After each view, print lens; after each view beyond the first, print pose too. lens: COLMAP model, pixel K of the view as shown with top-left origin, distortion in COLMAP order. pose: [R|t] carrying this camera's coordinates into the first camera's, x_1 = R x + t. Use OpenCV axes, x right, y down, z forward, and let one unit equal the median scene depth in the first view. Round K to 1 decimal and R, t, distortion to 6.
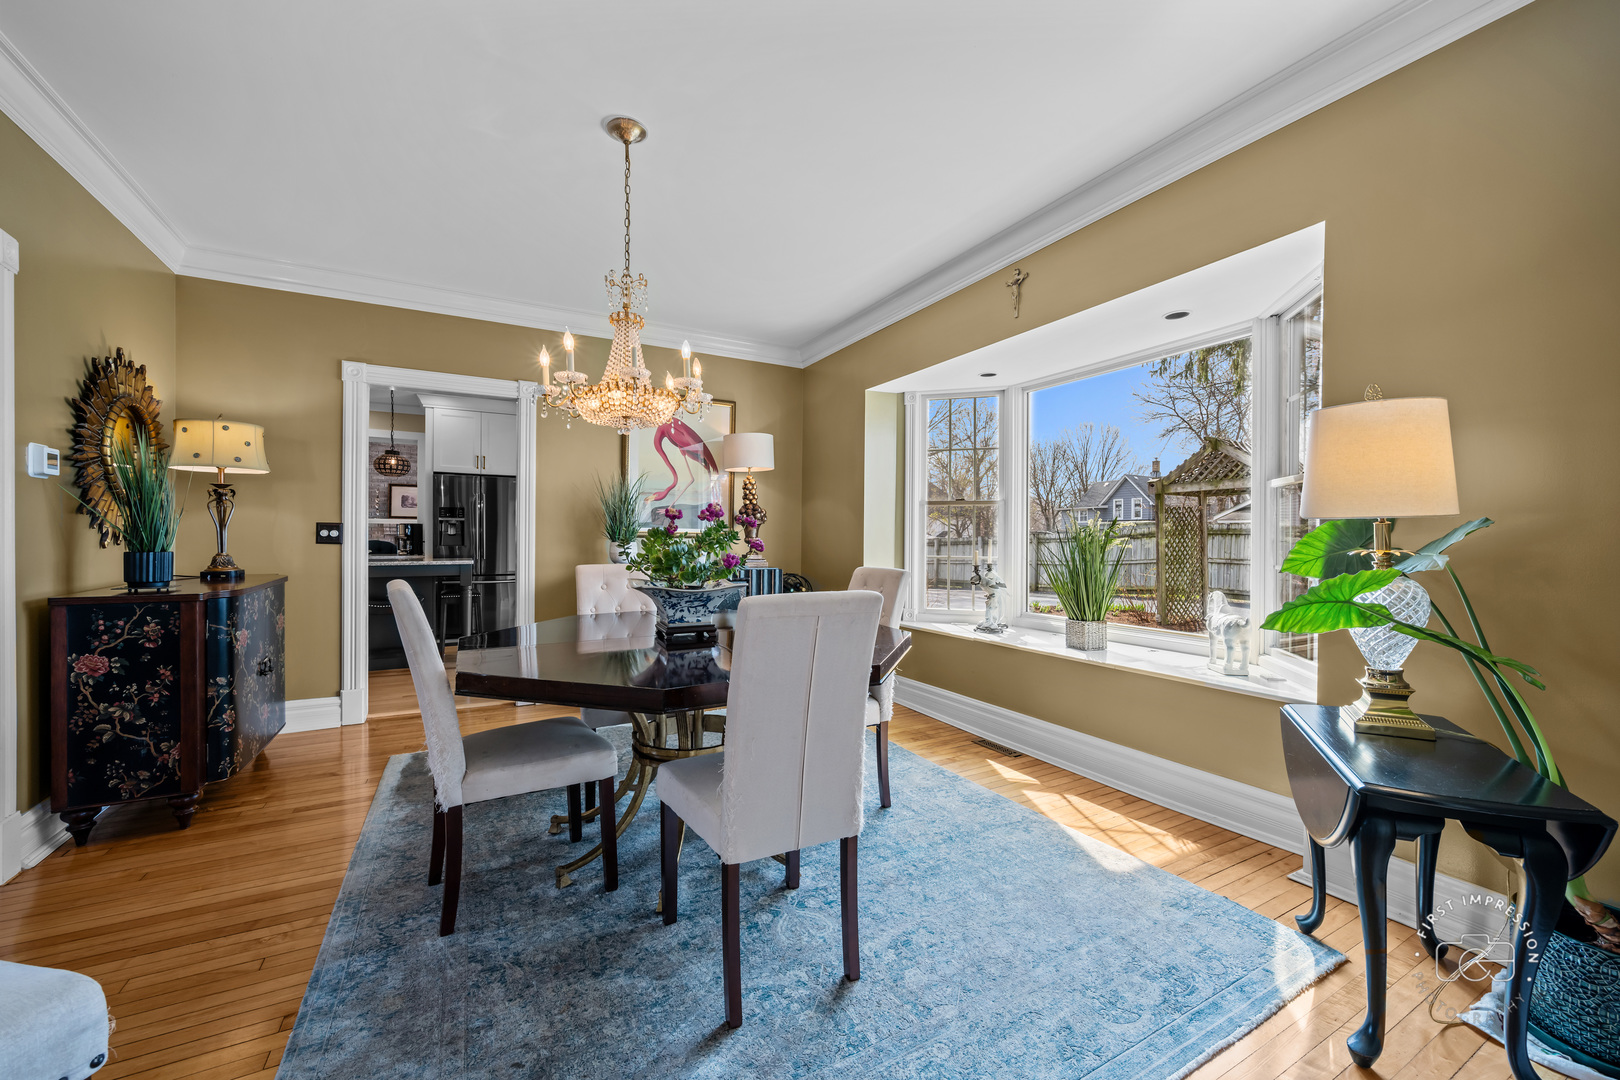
lens RADIAL K [[642.3, 0, 810.7], [0, 642.3, 536.9], [0, 0, 1]] dist [-0.002216, -0.000183]
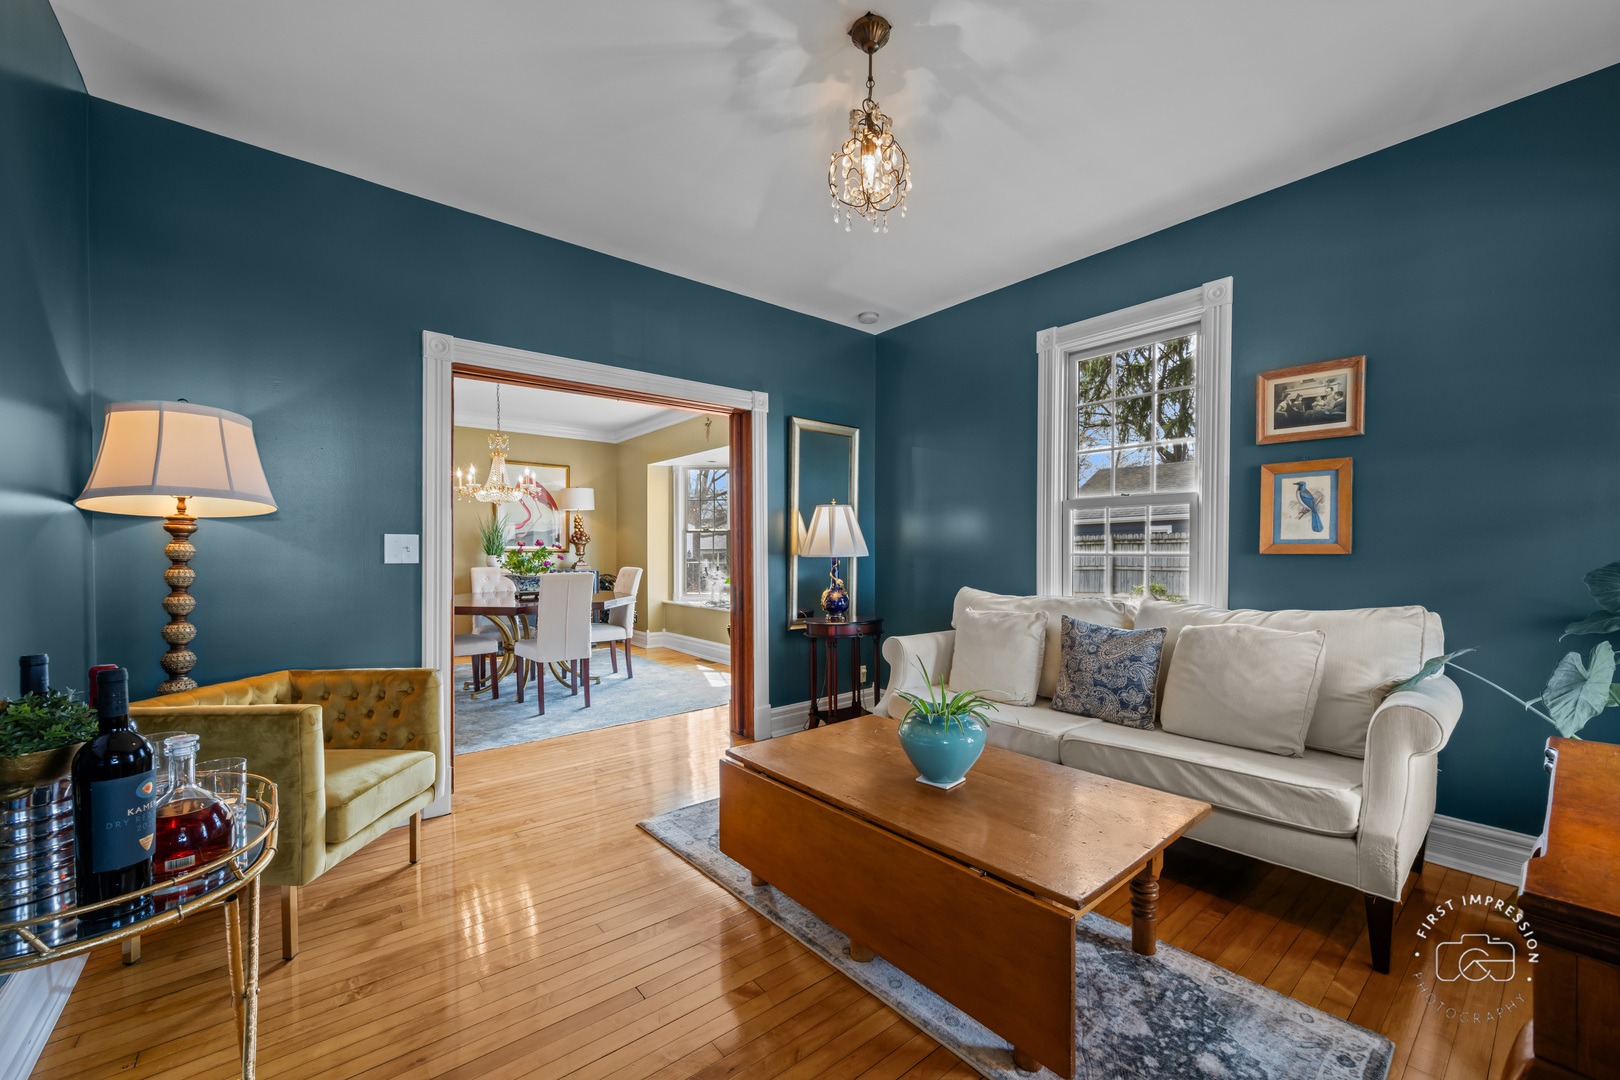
lens RADIAL K [[640.9, 0, 816.9], [0, 640.9, 564.1], [0, 0, 1]] dist [-0.001715, -0.000057]
pose [[0.981691, -0.007923, 0.190317, 0.273231], [0.002892, 0.999639, 0.026695, -0.013735], [-0.190460, -0.025656, 0.981360, -1.027477]]
